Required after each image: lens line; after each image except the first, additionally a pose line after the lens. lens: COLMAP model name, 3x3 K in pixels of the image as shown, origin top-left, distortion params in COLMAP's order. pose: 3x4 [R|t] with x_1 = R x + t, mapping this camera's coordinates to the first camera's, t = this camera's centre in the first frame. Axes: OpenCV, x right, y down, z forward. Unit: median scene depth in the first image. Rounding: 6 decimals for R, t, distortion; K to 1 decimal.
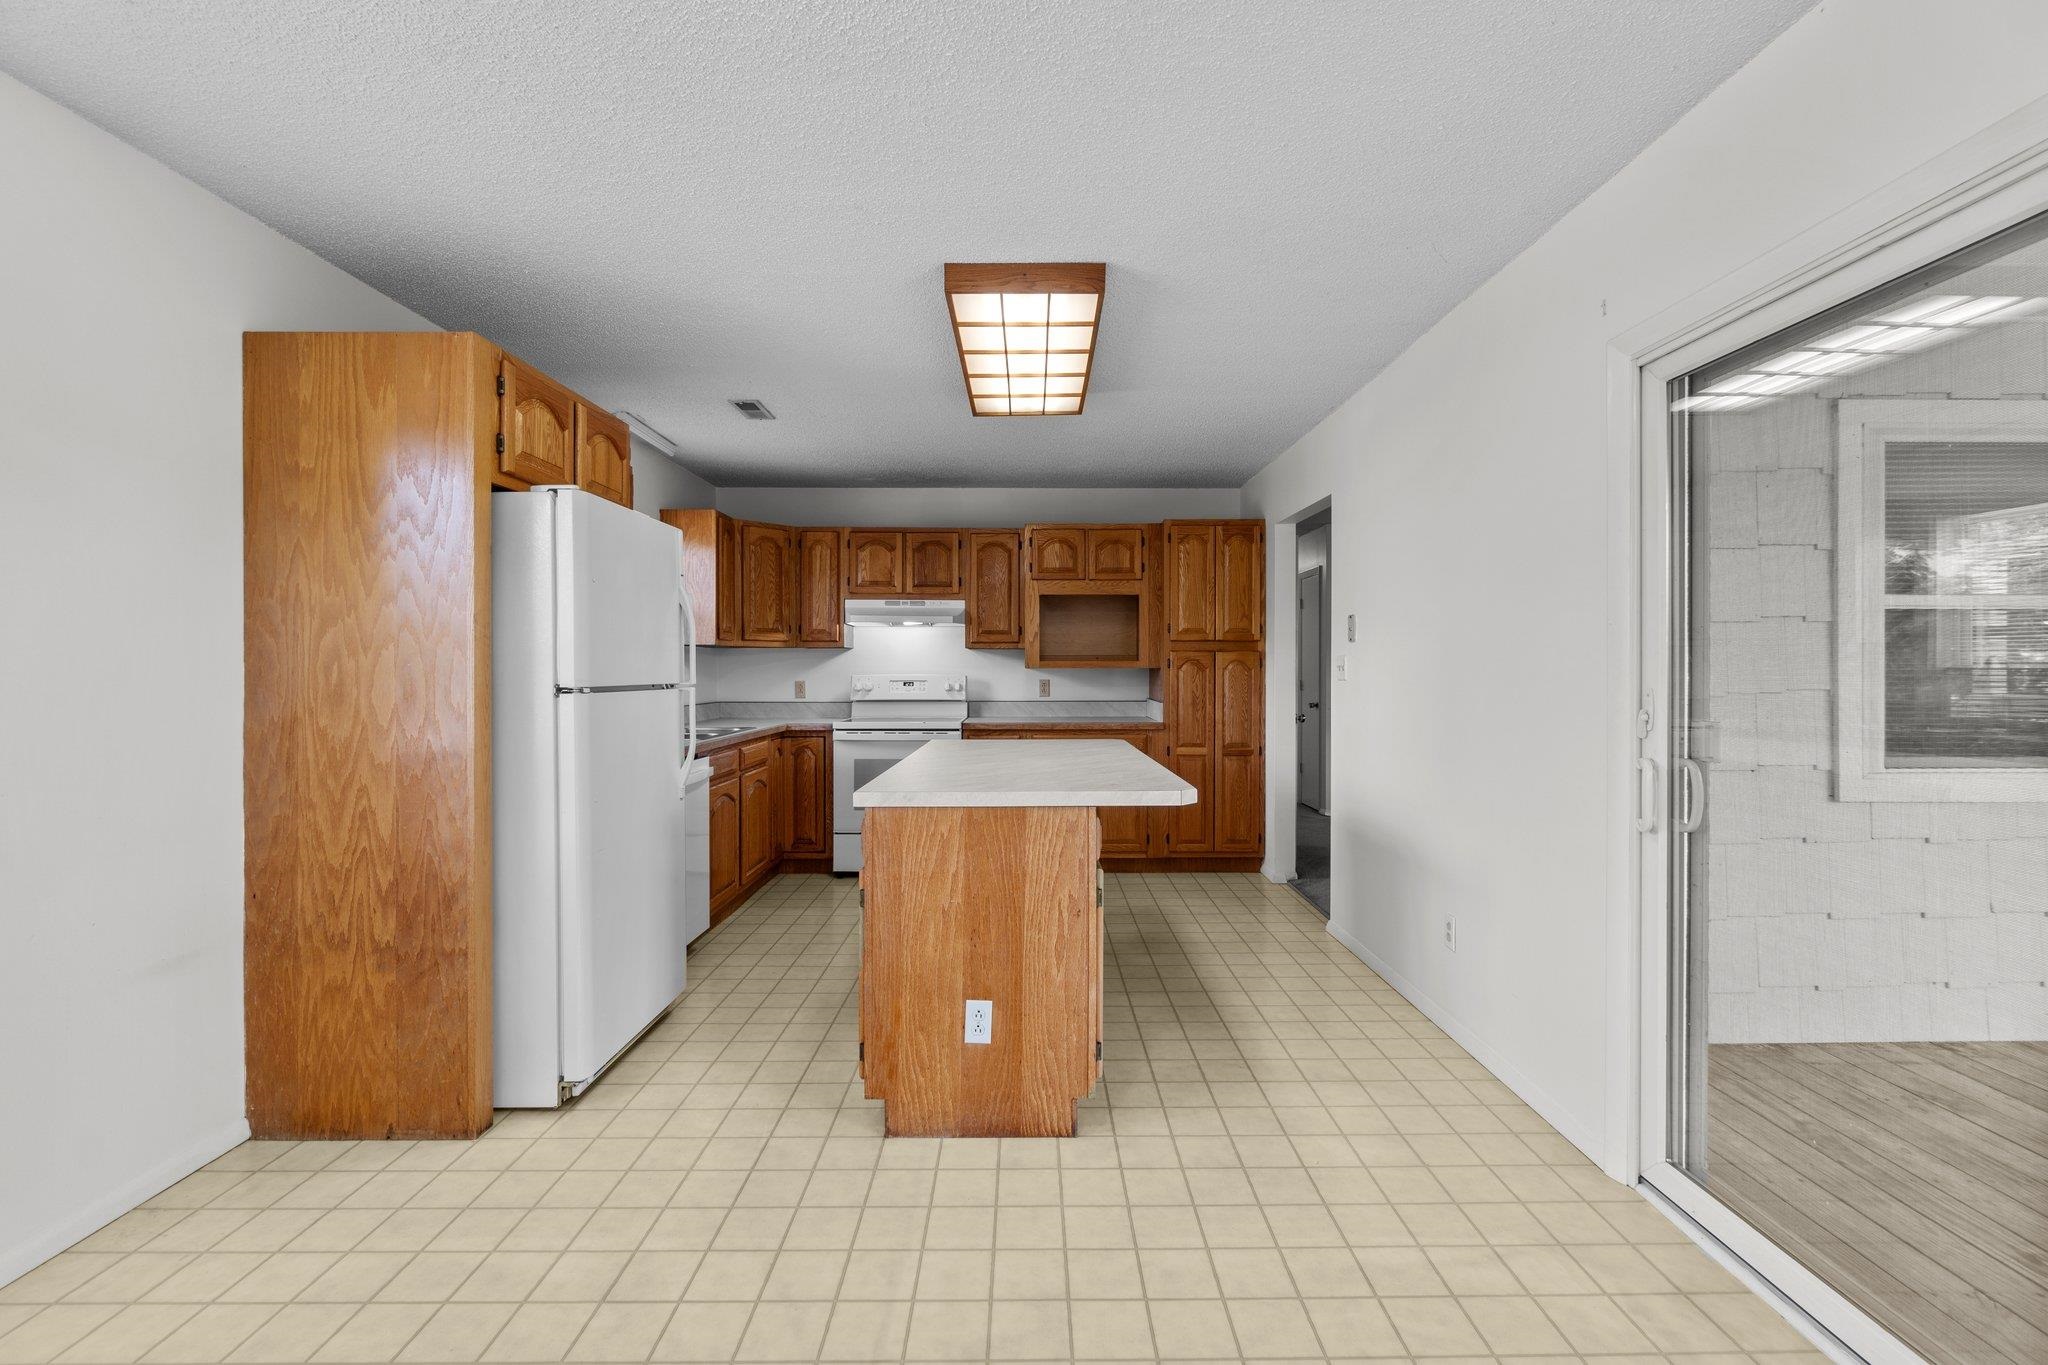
lens RADIAL K [[882.0, 0, 1033.6], [0, 882.0, 680.7], [0, 0, 1]] dist [-0.007792, 0.001349]
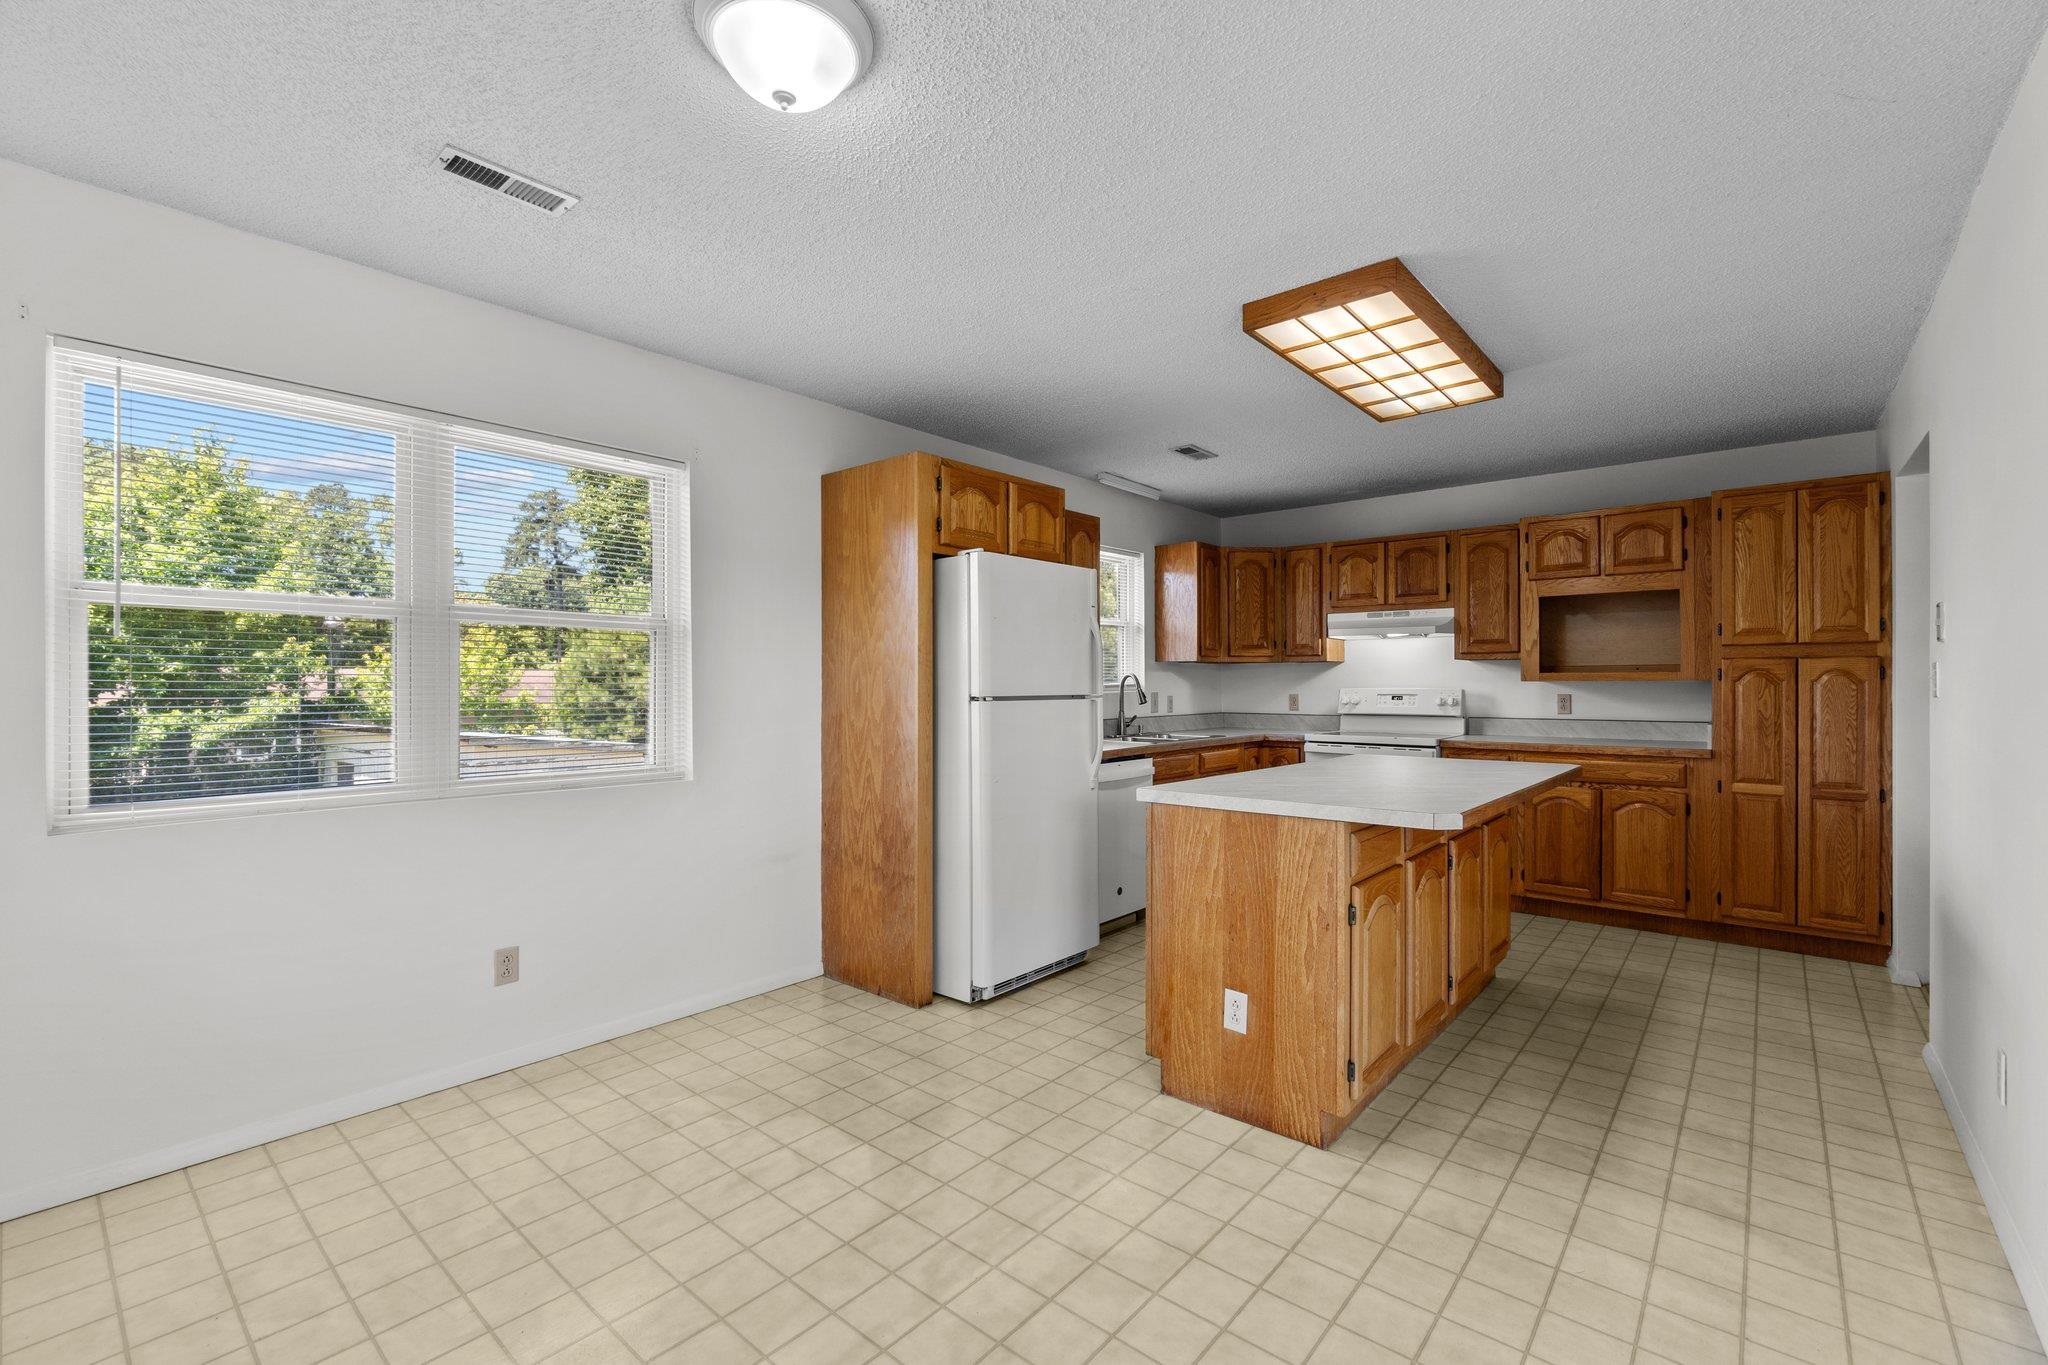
lens RADIAL K [[882.0, 0, 1028.6], [0, 882.0, 689.4], [0, 0, 1]] dist [-0.007792, 0.001349]
pose [[0.755829, 0.003123, -0.654761, 0.405734], [-0.006658, 0.999974, -0.002916, -0.000149], [0.654735, 0.006563, 0.755830, 0.019221]]
